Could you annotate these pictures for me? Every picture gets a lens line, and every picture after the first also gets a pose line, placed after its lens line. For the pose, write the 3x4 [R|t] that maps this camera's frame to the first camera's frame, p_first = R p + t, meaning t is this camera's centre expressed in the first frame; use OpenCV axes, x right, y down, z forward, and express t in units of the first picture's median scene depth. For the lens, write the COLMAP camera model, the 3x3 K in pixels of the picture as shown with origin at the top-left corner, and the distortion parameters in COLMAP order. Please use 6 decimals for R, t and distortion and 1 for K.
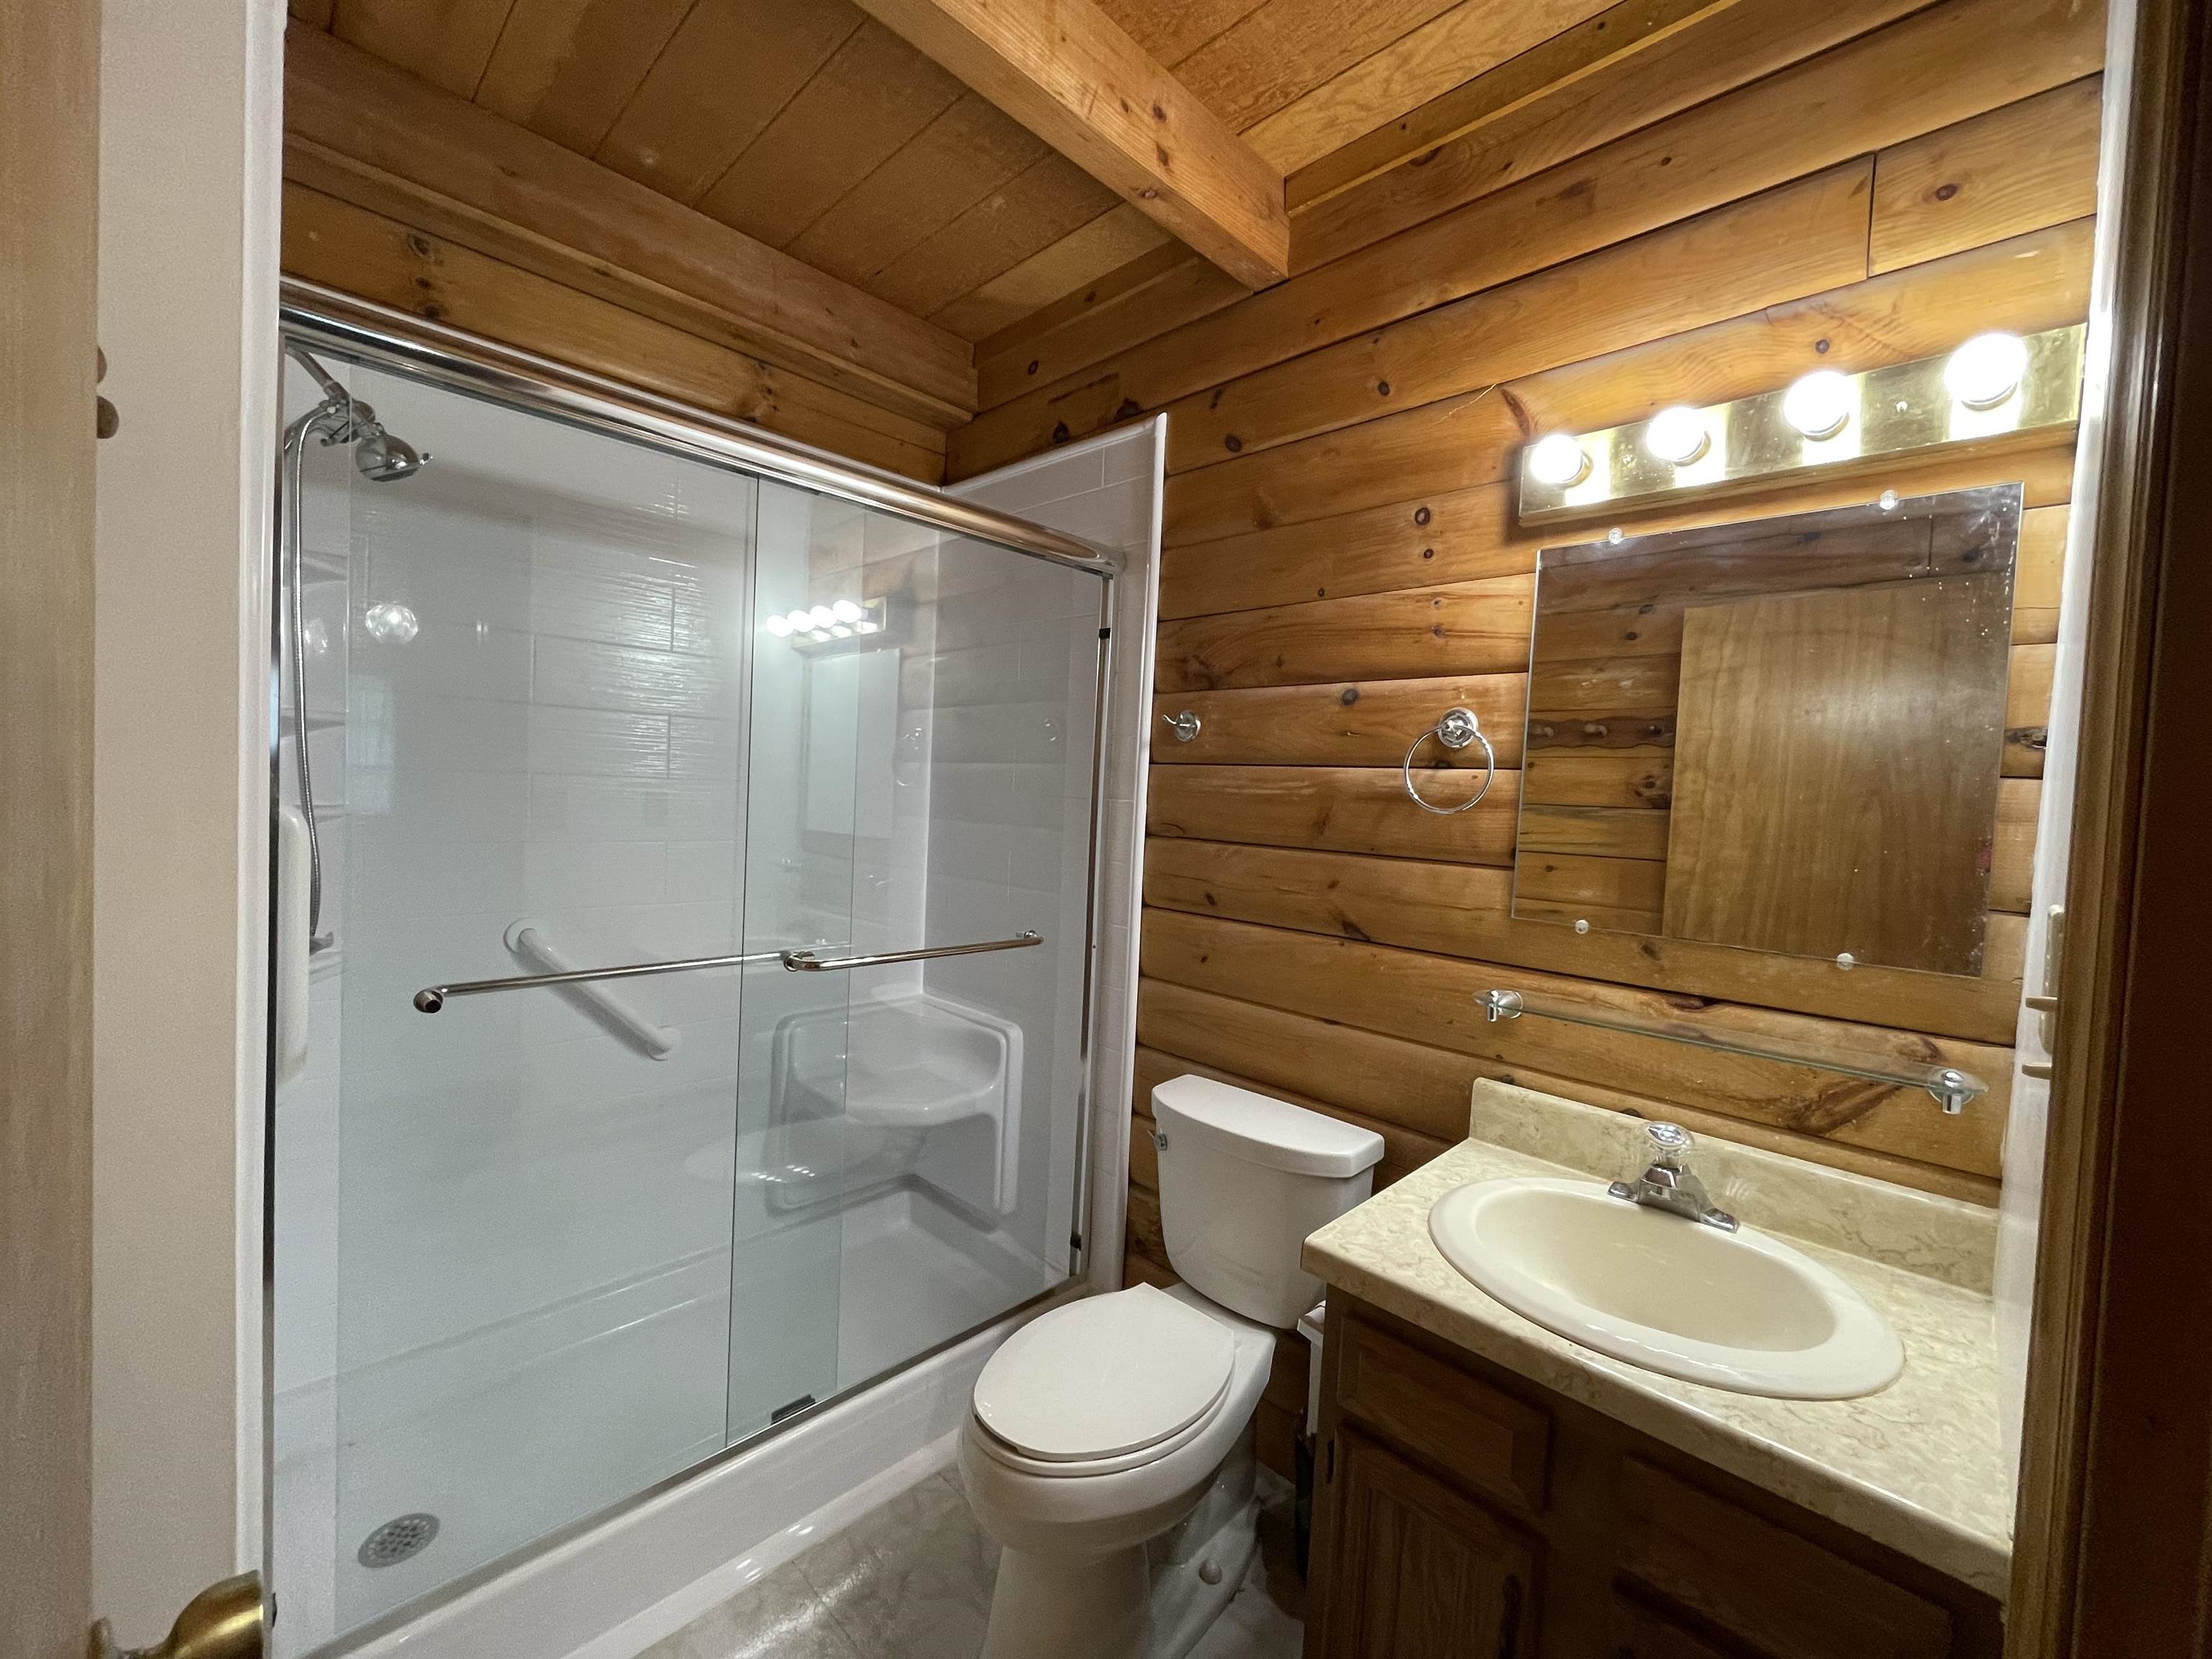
lens RADIAL K [[897.4, 0, 1096.3], [0, 897.4, 829.3], [0, 0, 1]] dist [-0.002118, 0.000171]
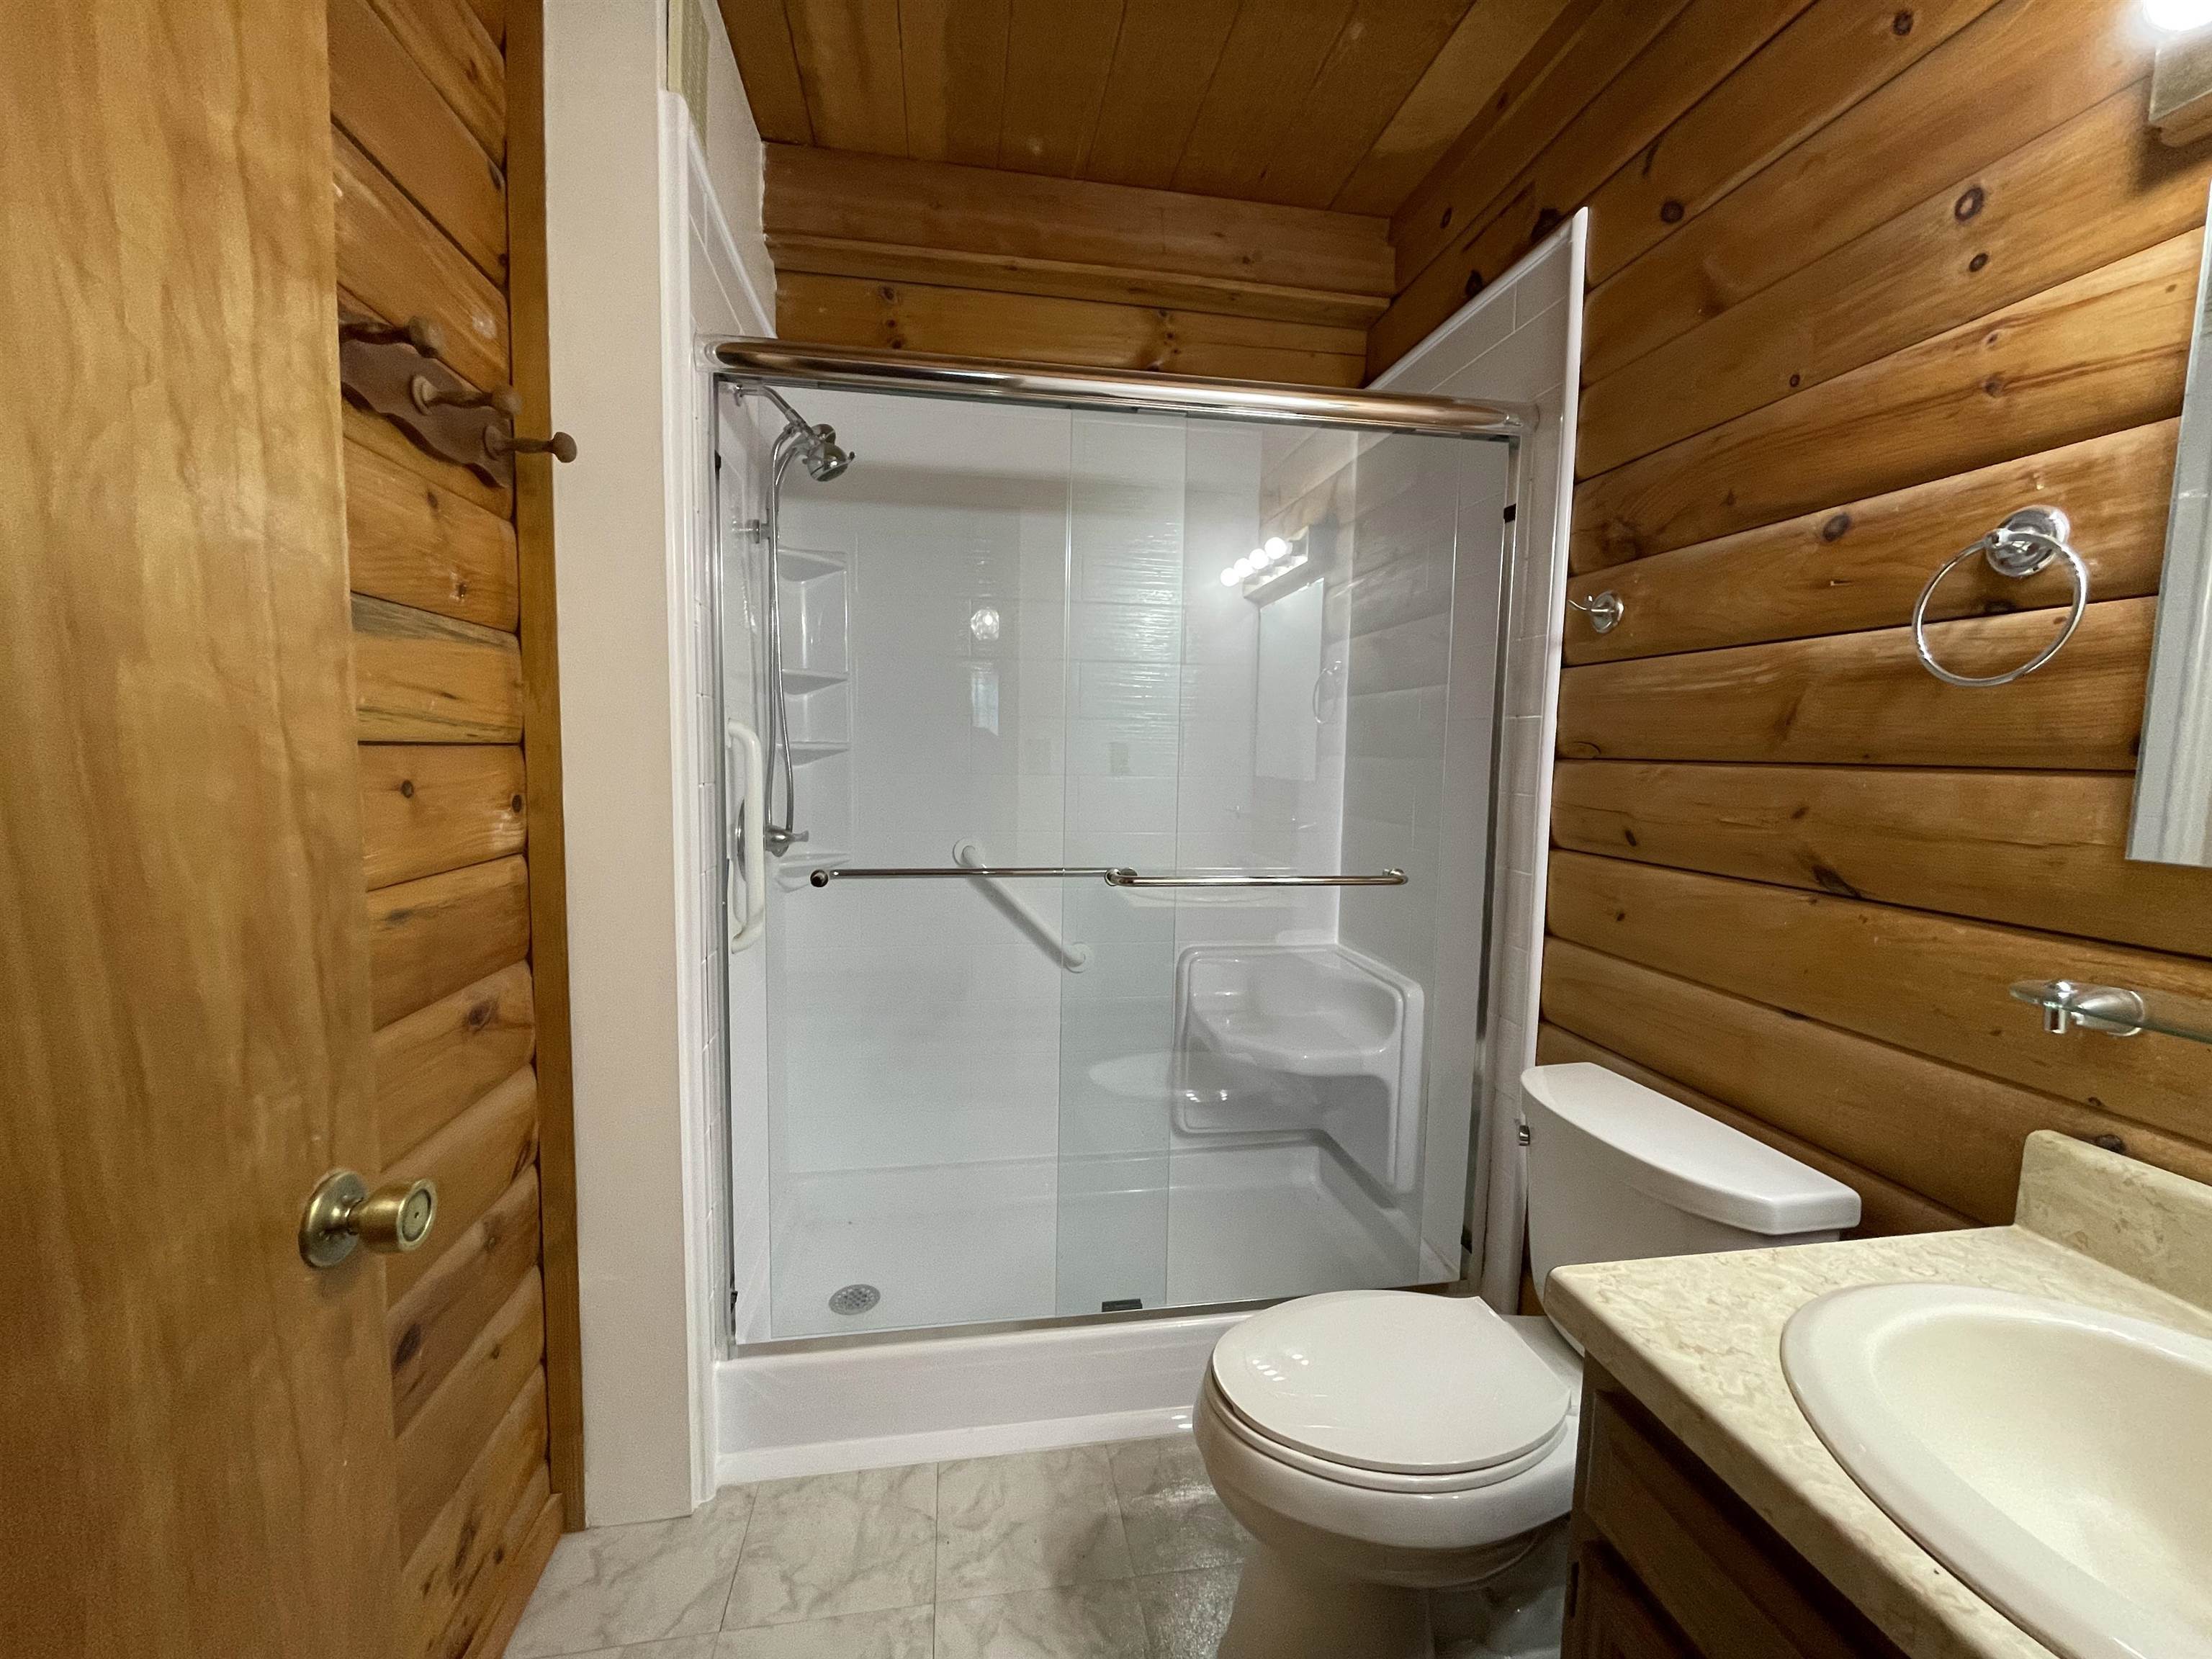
lens RADIAL K [[897.4, 0, 1101.1], [0, 897.4, 827.1], [0, 0, 1]] dist [-0.002118, 0.000171]
pose [[0.810056, 0.021281, -0.585967, 0.221059], [-0.007170, 0.999626, 0.026392, 0.055495], [0.586309, -0.017178, 0.809905, 0.135062]]
